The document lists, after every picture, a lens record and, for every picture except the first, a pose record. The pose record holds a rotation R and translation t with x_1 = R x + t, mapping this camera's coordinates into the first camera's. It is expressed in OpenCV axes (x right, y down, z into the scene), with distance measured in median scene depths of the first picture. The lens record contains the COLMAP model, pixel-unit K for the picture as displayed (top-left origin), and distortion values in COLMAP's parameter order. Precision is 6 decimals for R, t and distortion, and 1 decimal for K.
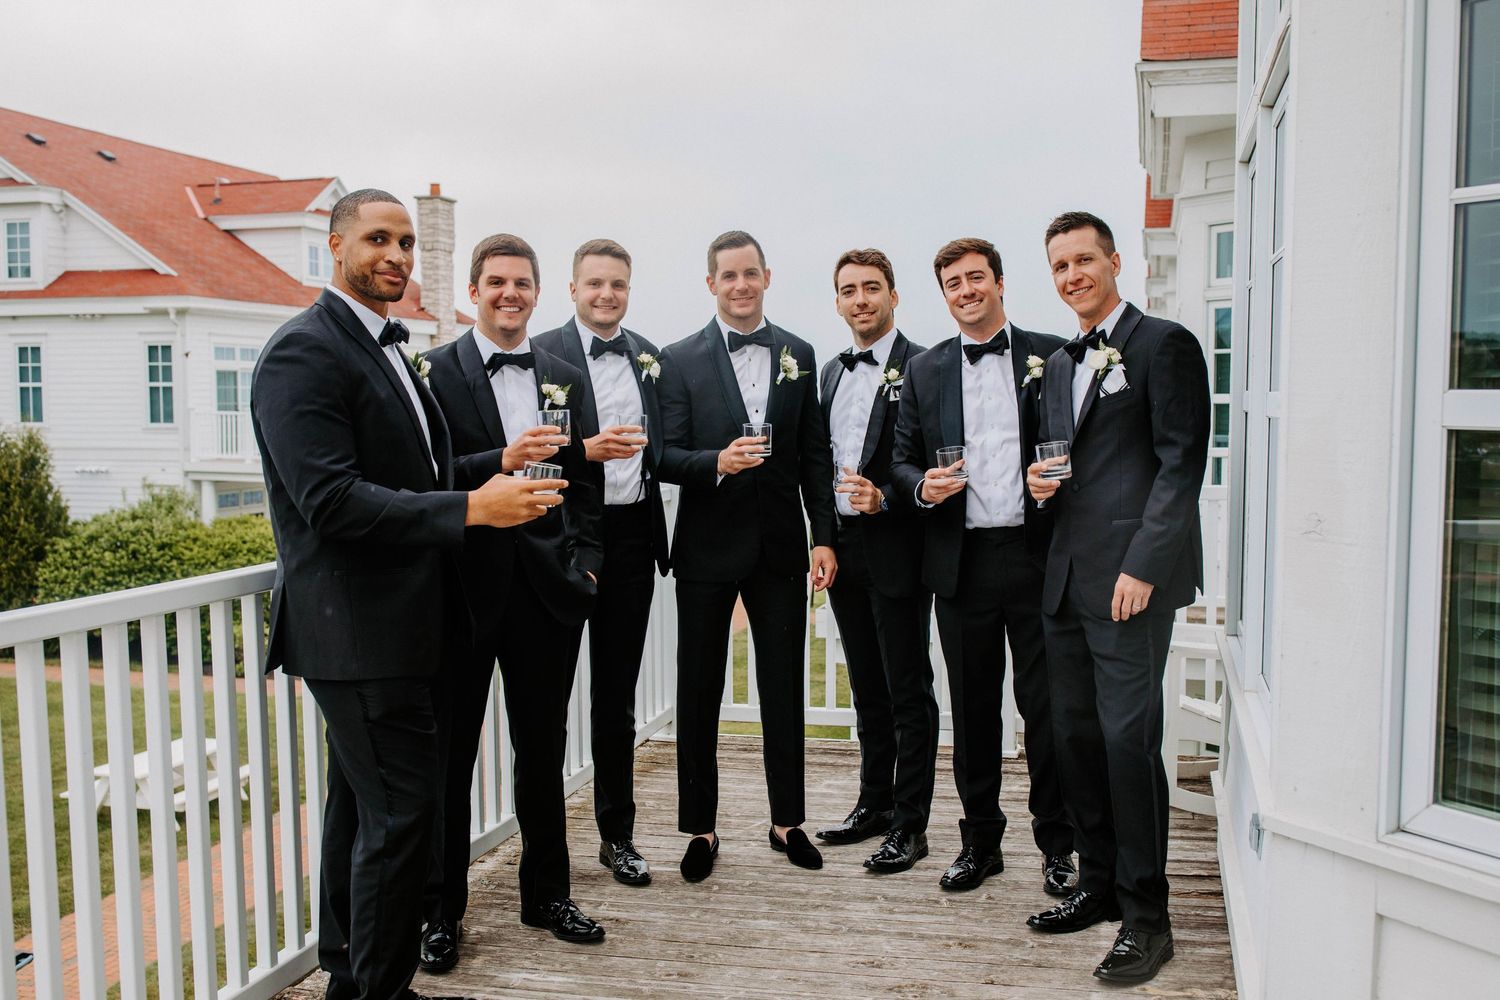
lens RADIAL K [[1466.2, 0, 748.6], [0, 1466.2, 506.5], [0, 0, 1]] dist [-0.006620, -0.004064]
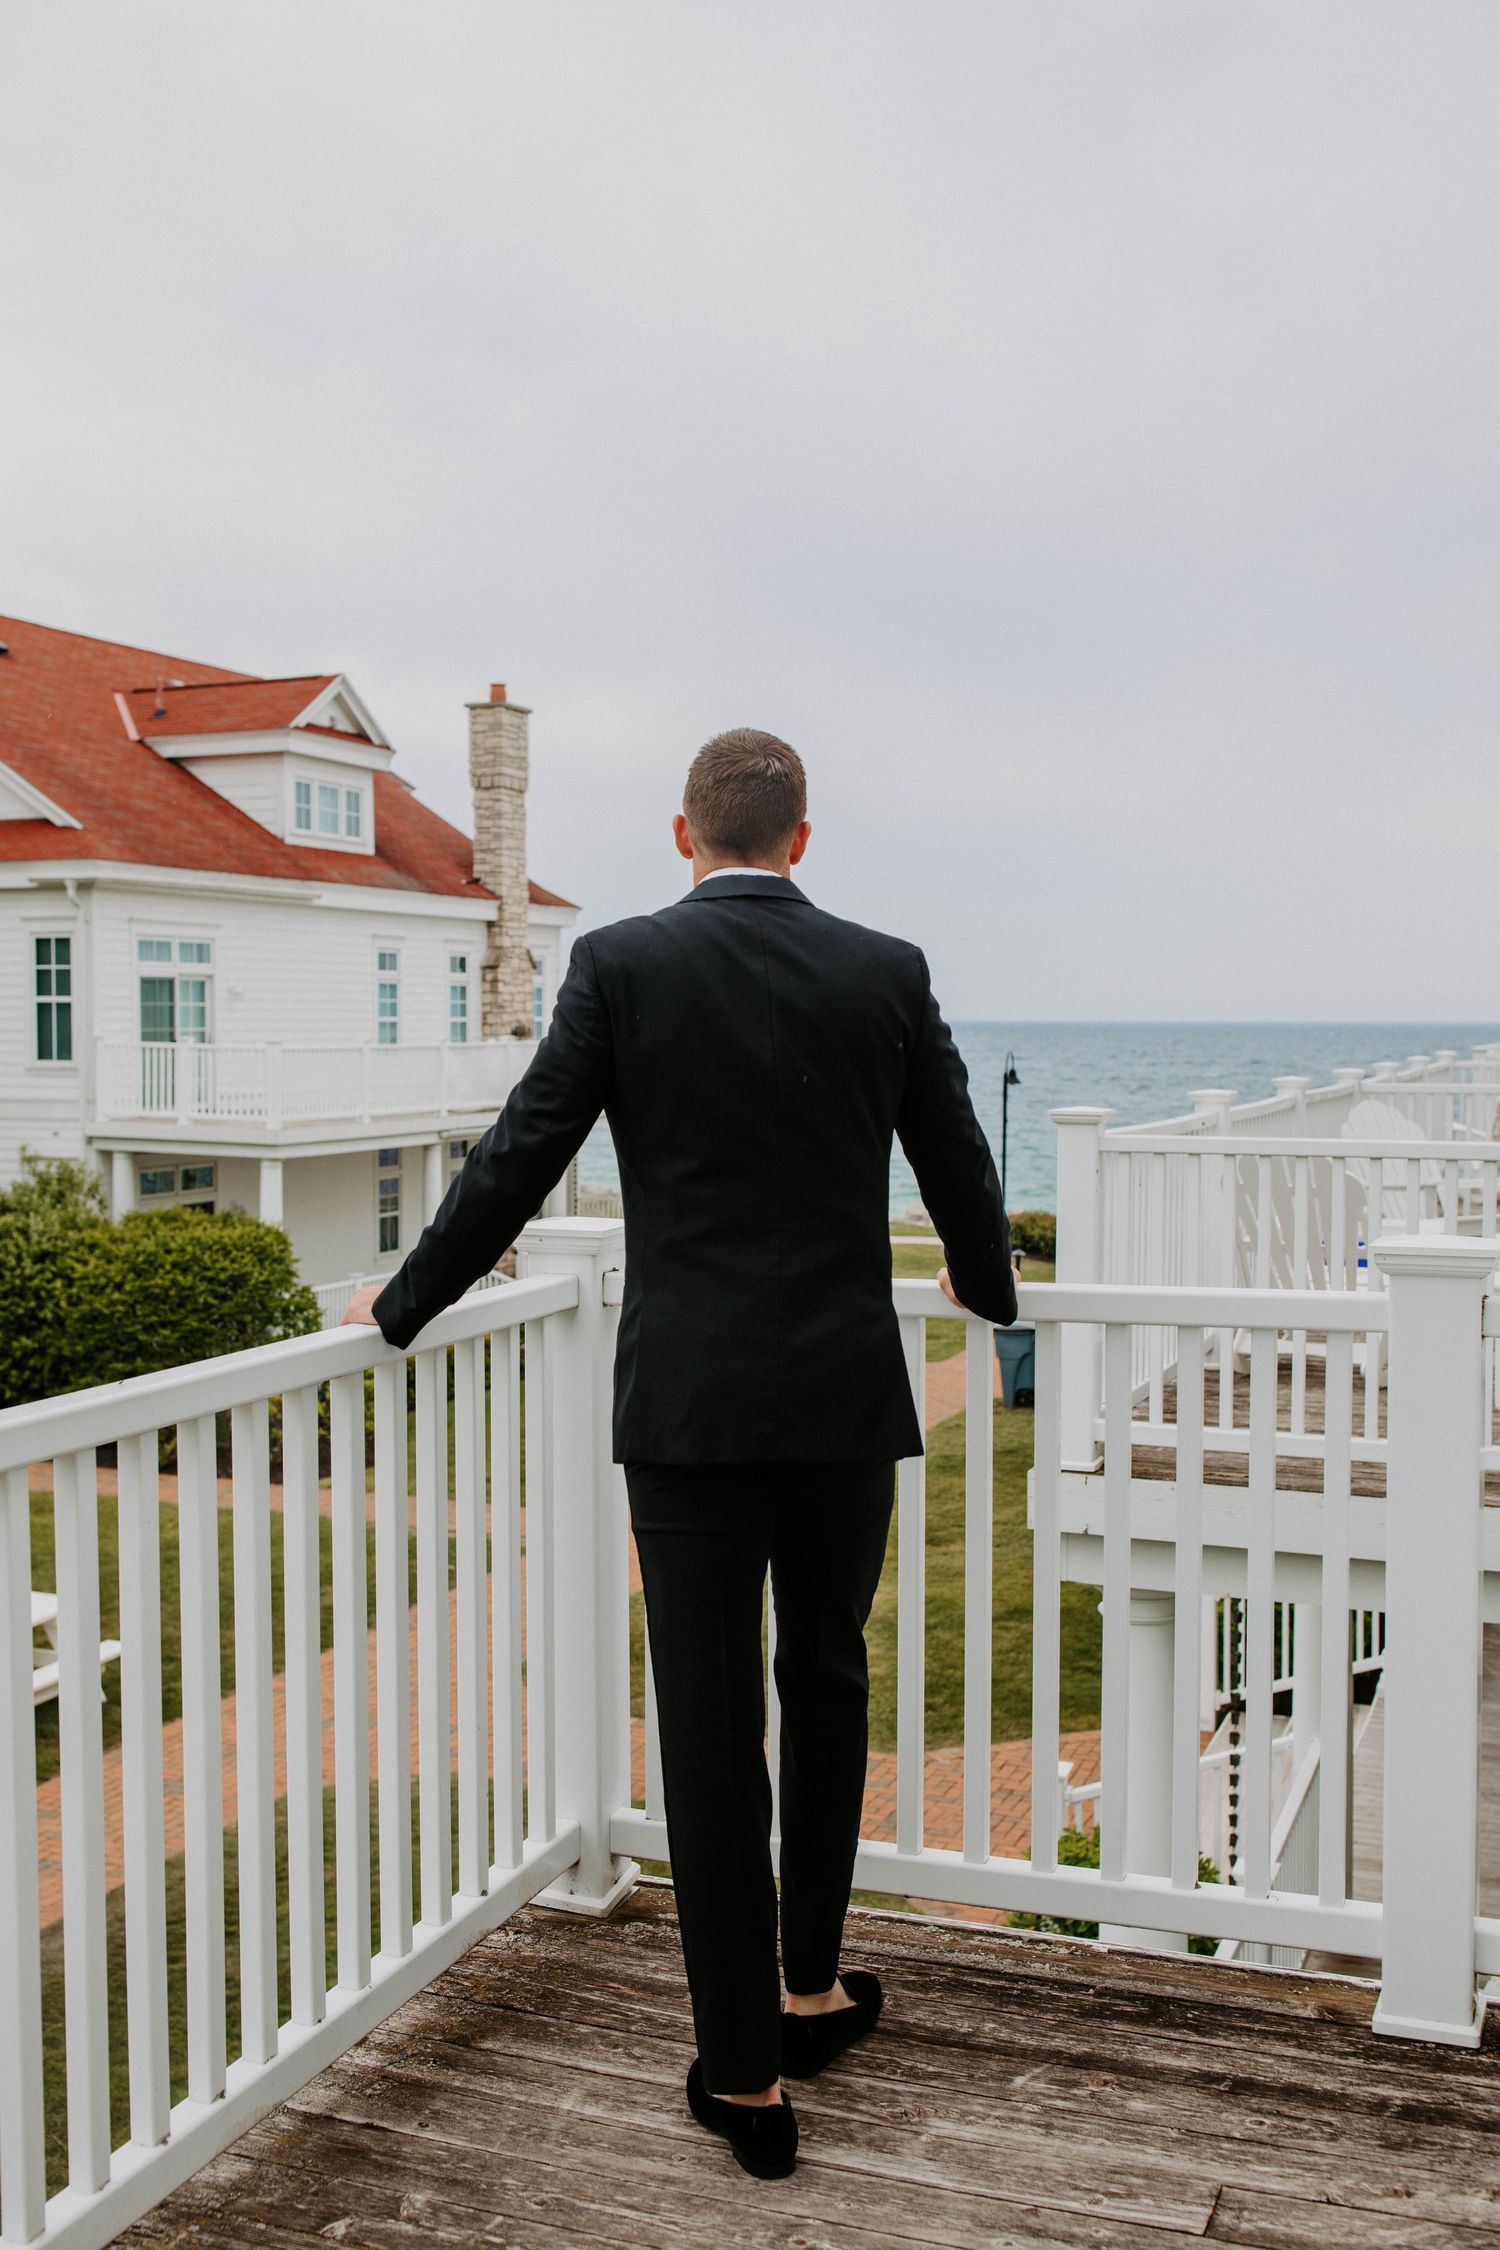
lens RADIAL K [[2199.3, 0, 744.5], [0, 2199.3, 1125.5], [0, 0, 1]] dist [-0.006620, -0.004064]
pose [[0.992247, 0.008465, -0.123995, 0.014346], [-0.011604, 0.999630, -0.024610, -0.008581], [0.123741, 0.025858, 0.991978, 0.091475]]
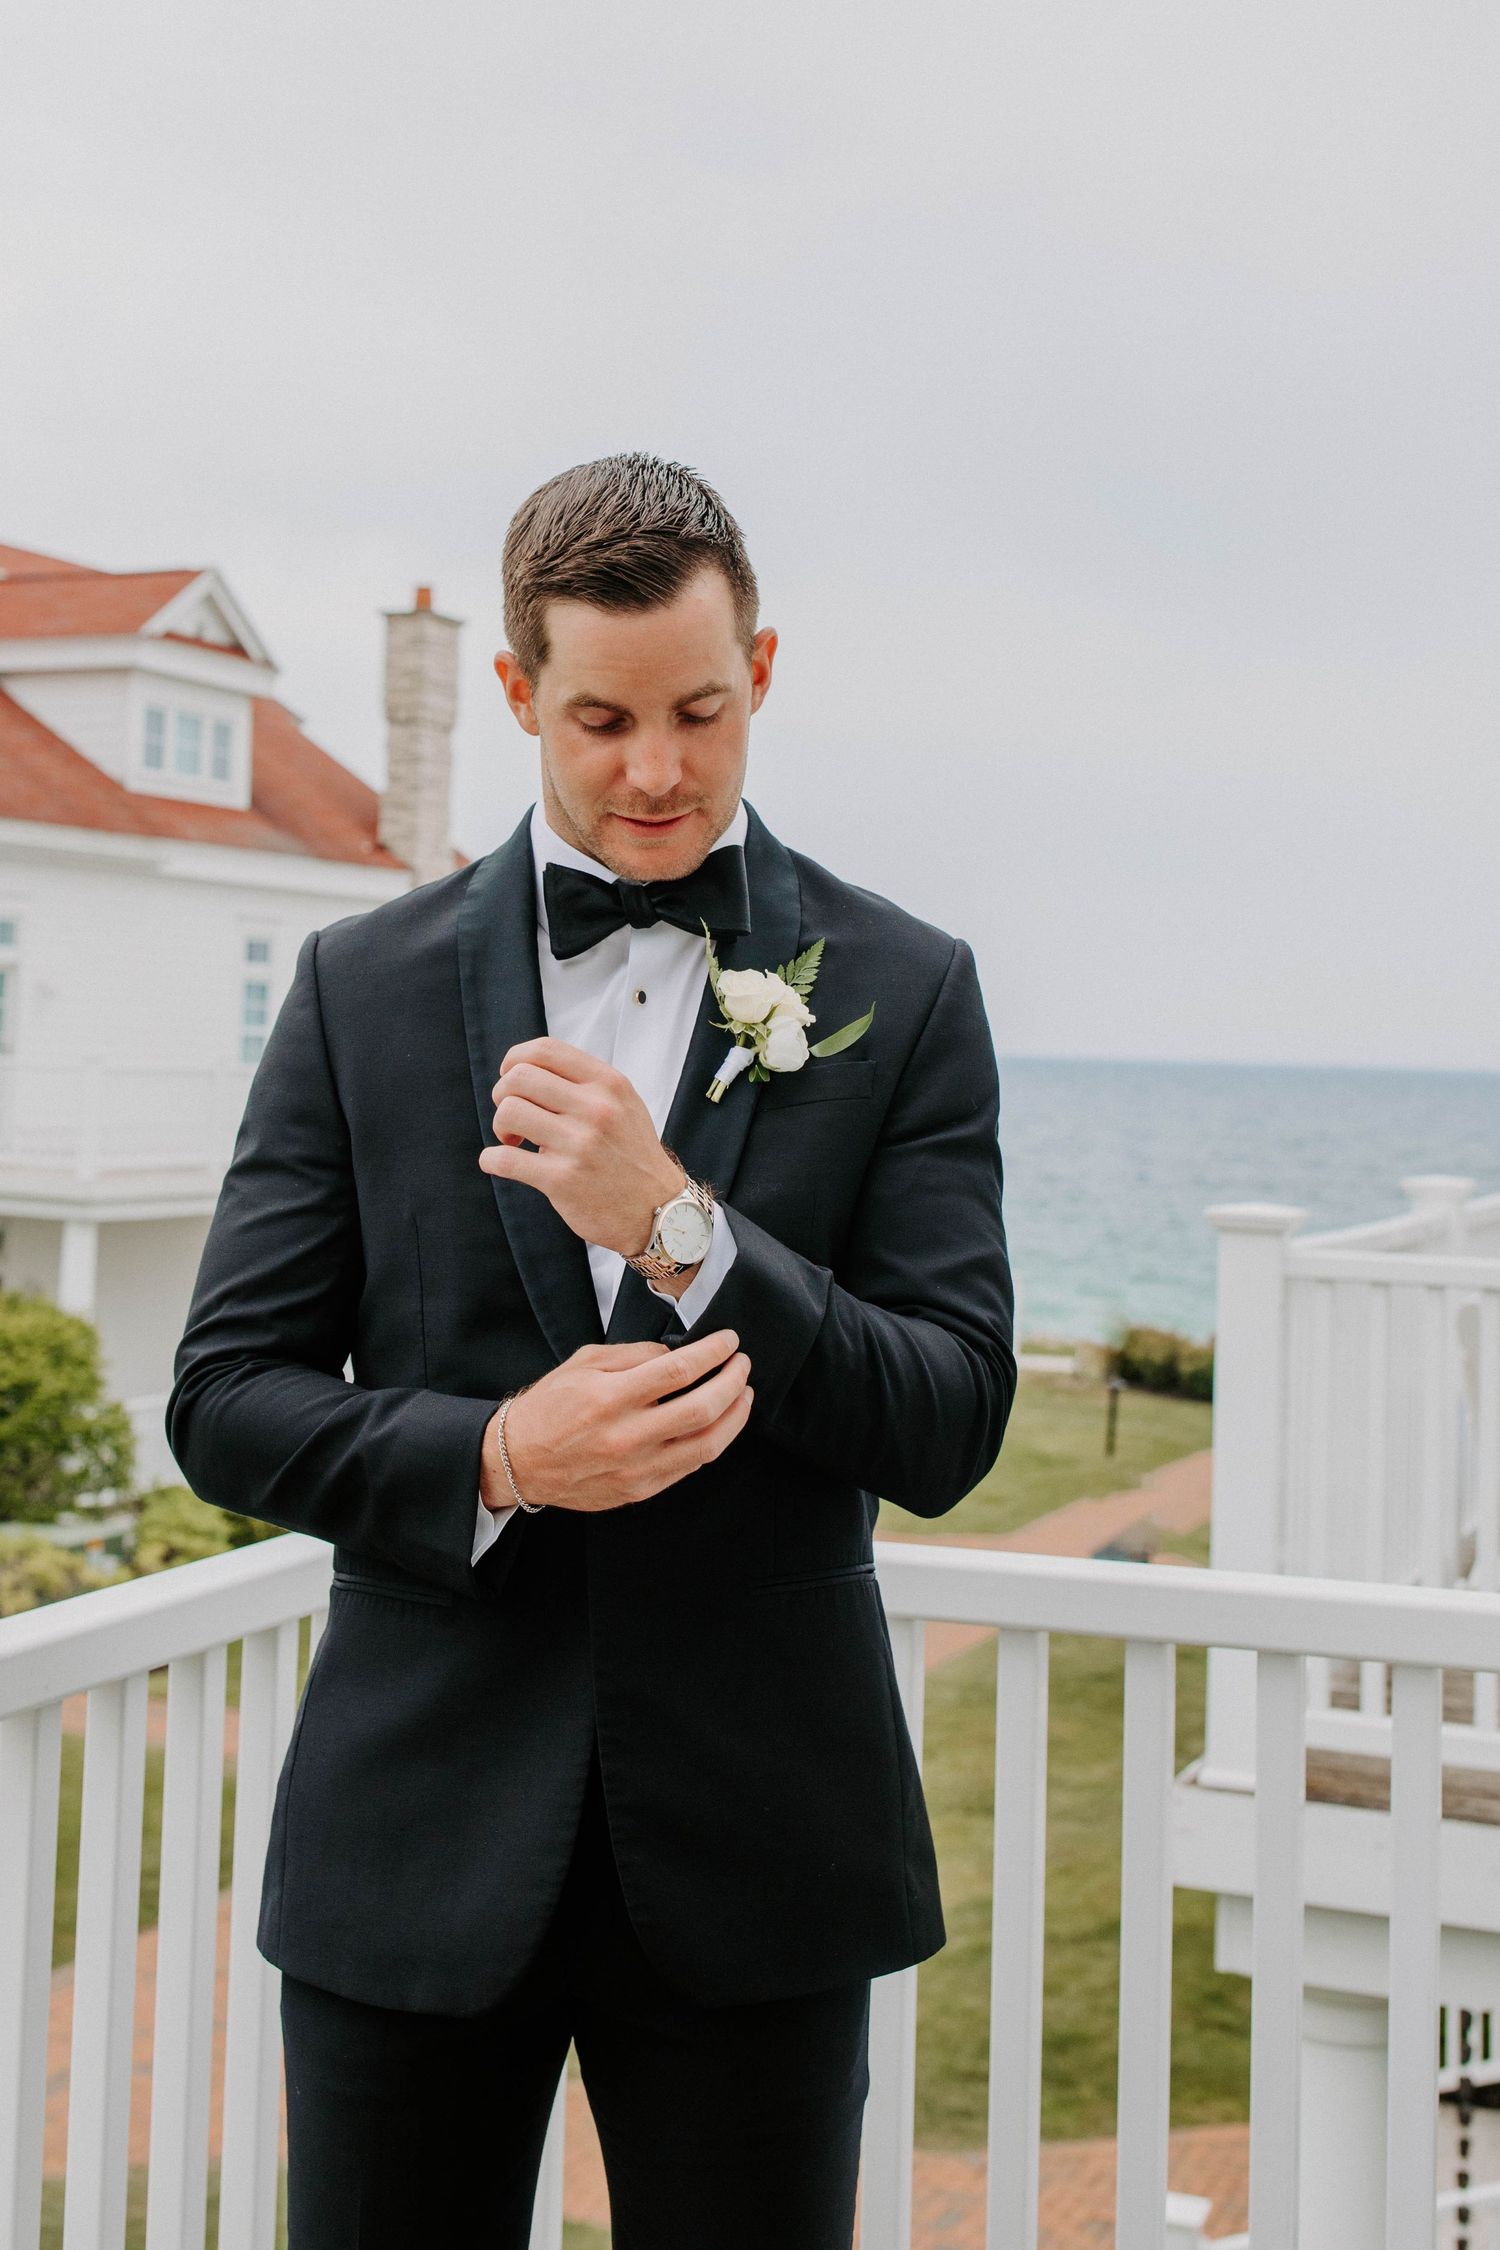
lens RADIAL K [[2920.8, 0, 693.2], [0, 2920.8, 792.3], [0, 0, 1]] dist [-0.017692, 0.006095]
pose [[0.989395, 0.017728, -0.144161, 0.012181], [-0.040608, 0.986706, -0.157358, -0.011125], [0.139455, 0.161543, 0.976963, 0.122765]]
